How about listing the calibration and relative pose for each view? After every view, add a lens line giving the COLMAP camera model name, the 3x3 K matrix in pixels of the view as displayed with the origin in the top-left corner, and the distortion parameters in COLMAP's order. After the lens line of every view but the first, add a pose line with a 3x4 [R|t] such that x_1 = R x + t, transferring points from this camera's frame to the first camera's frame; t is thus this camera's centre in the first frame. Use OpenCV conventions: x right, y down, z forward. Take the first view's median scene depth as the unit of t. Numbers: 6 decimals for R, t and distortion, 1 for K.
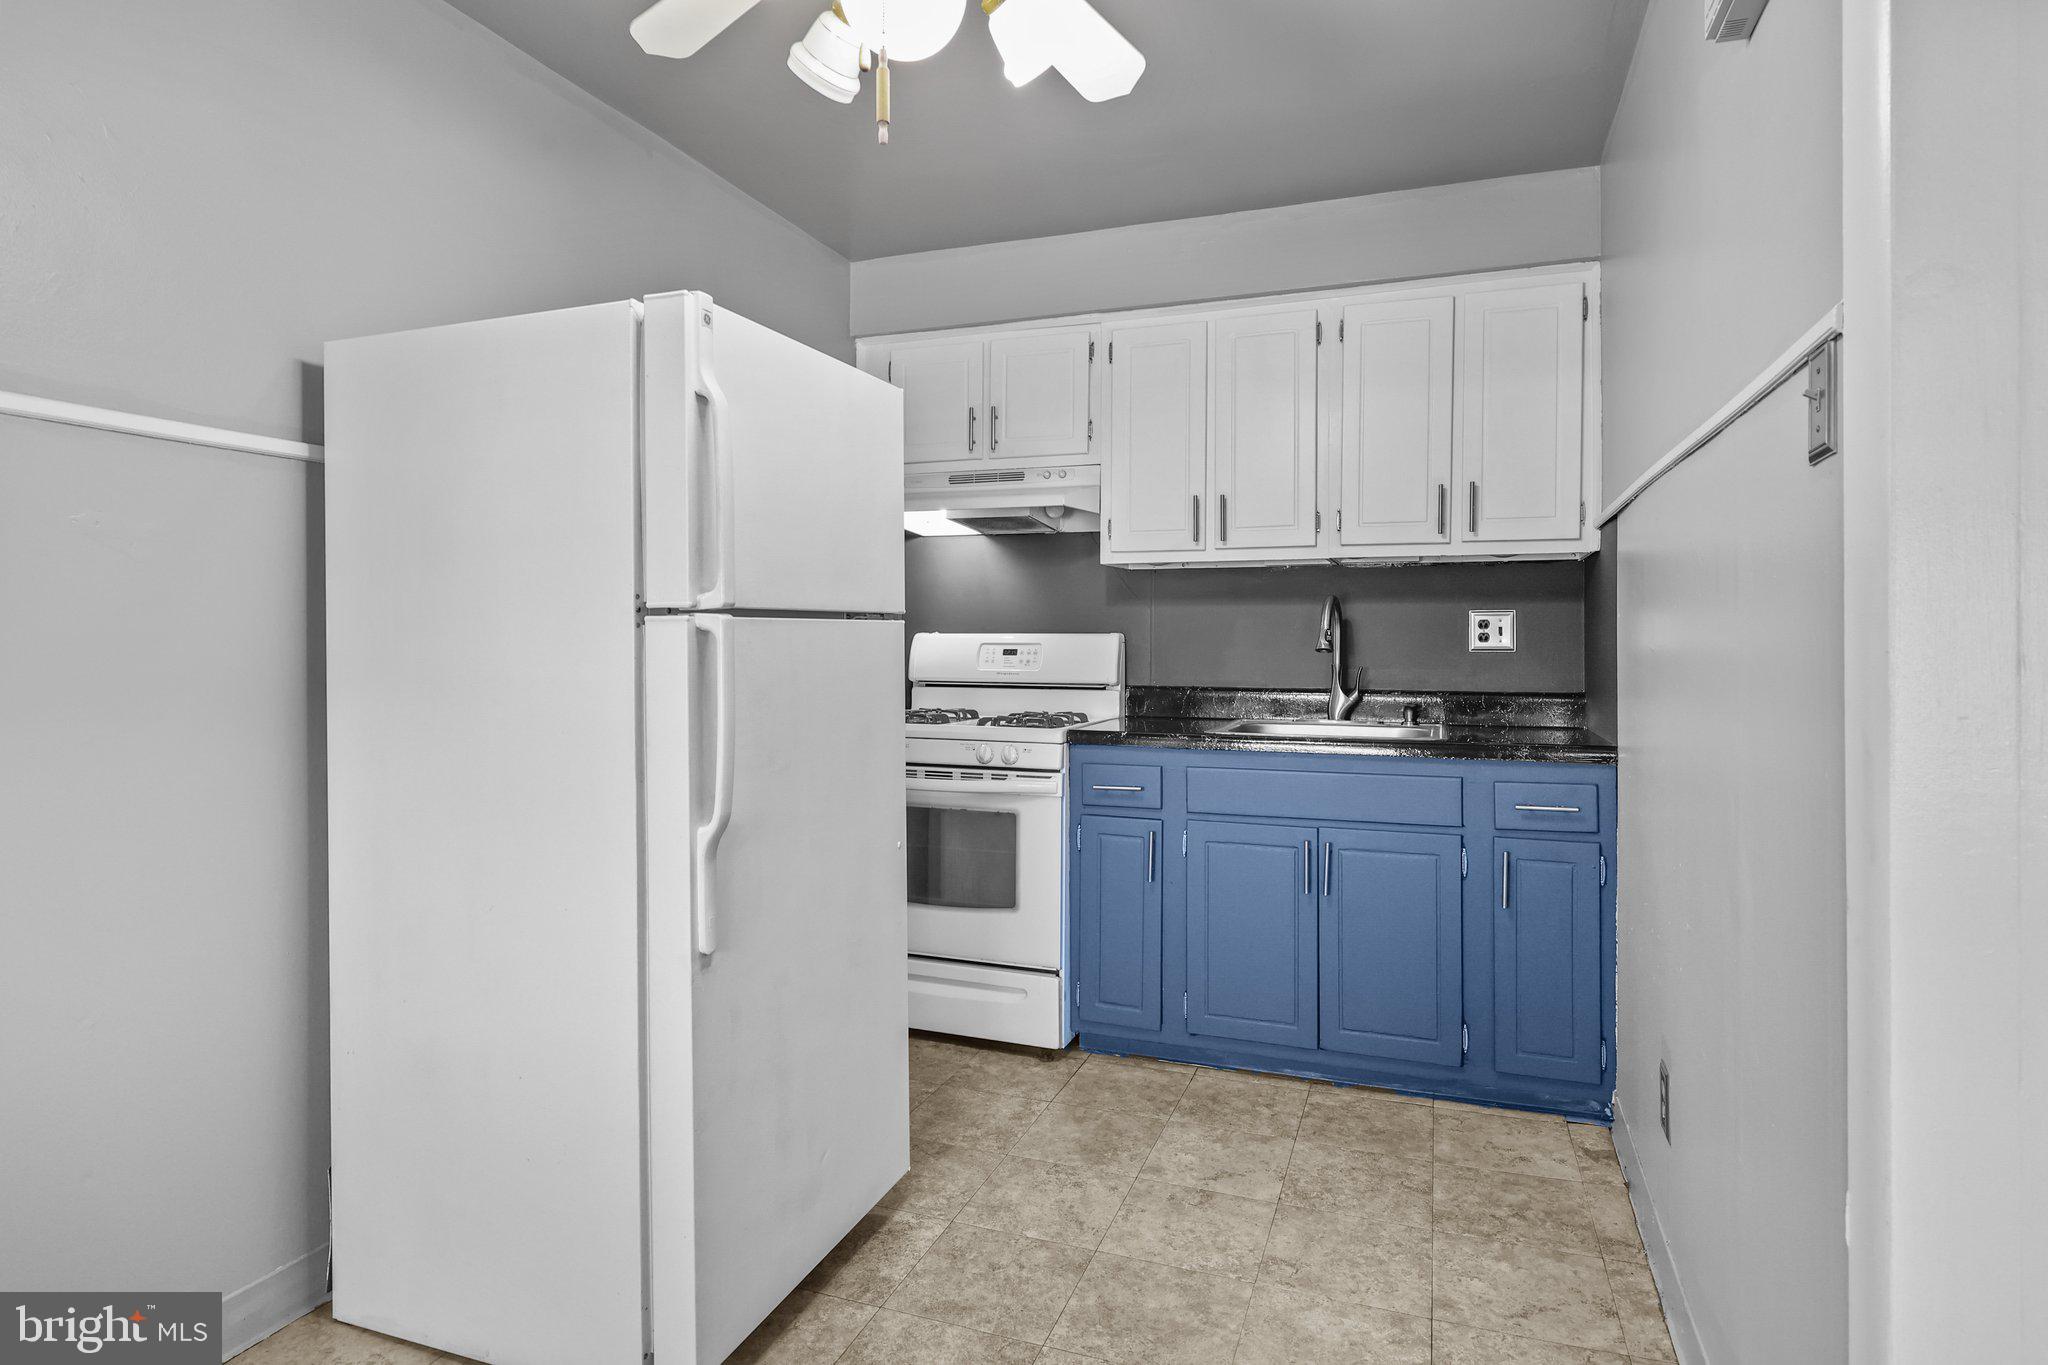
lens RADIAL K [[1106.3, 0, 1026.8], [0, 1106.3, 640.3], [0, 0, 1]] dist [0.004013, 0.000133]
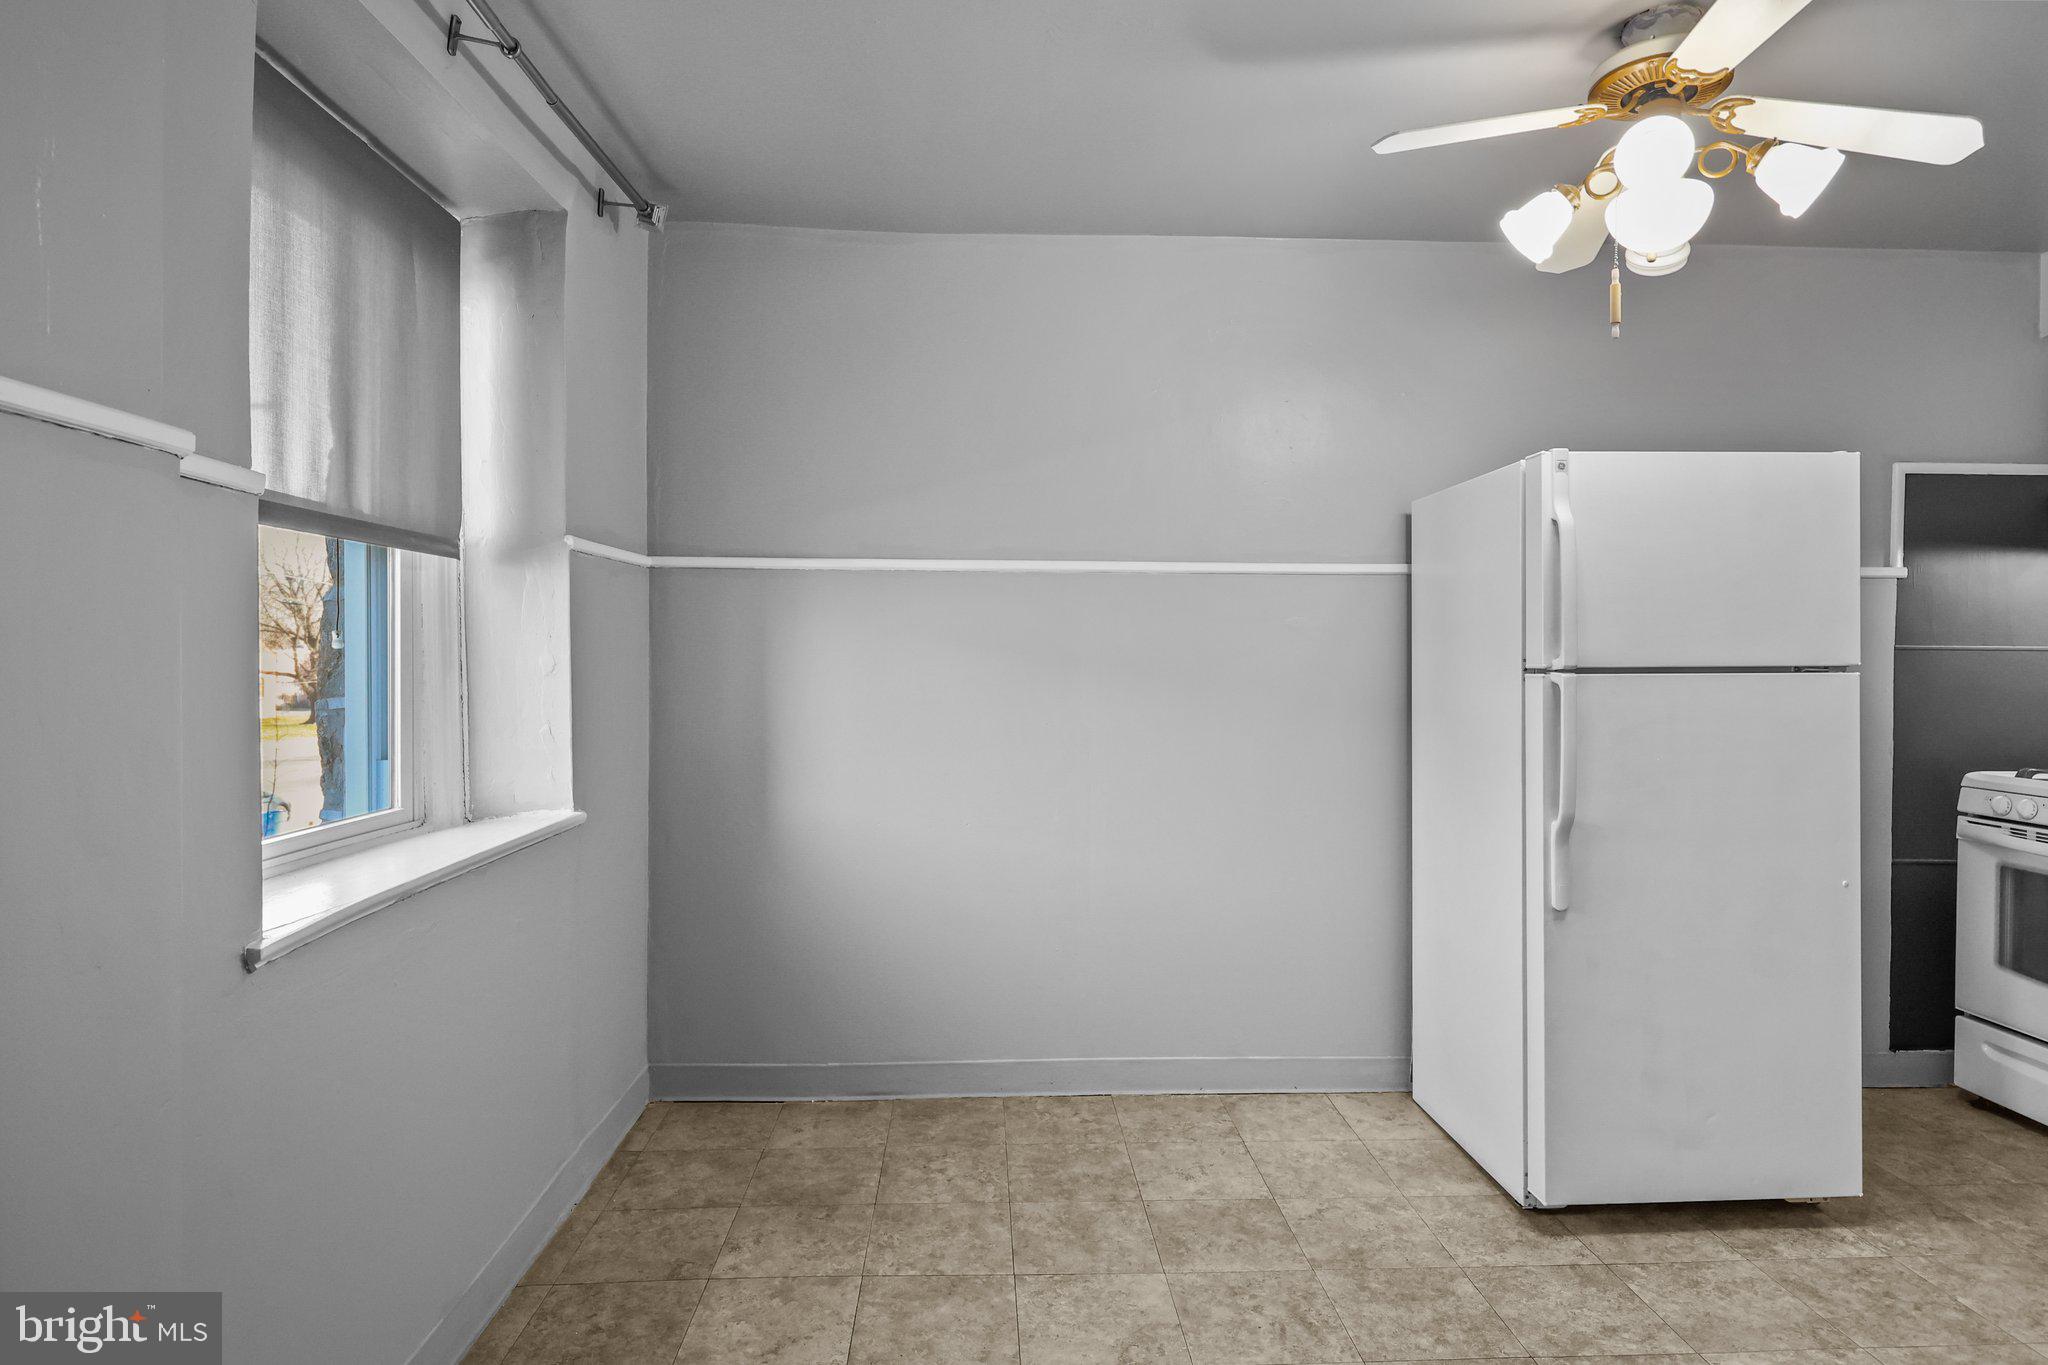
lens RADIAL K [[1173.1, 0, 1024.0], [0, 1173.1, 682.5], [0, 0, 1]] dist [-0.000176, -0.000199]
pose [[0.389671, 0.020377, -0.920729, 0.760371], [-0.004286, 0.999784, 0.020312, -0.035199], [0.920944, -0.003969, 0.389674, -0.206059]]
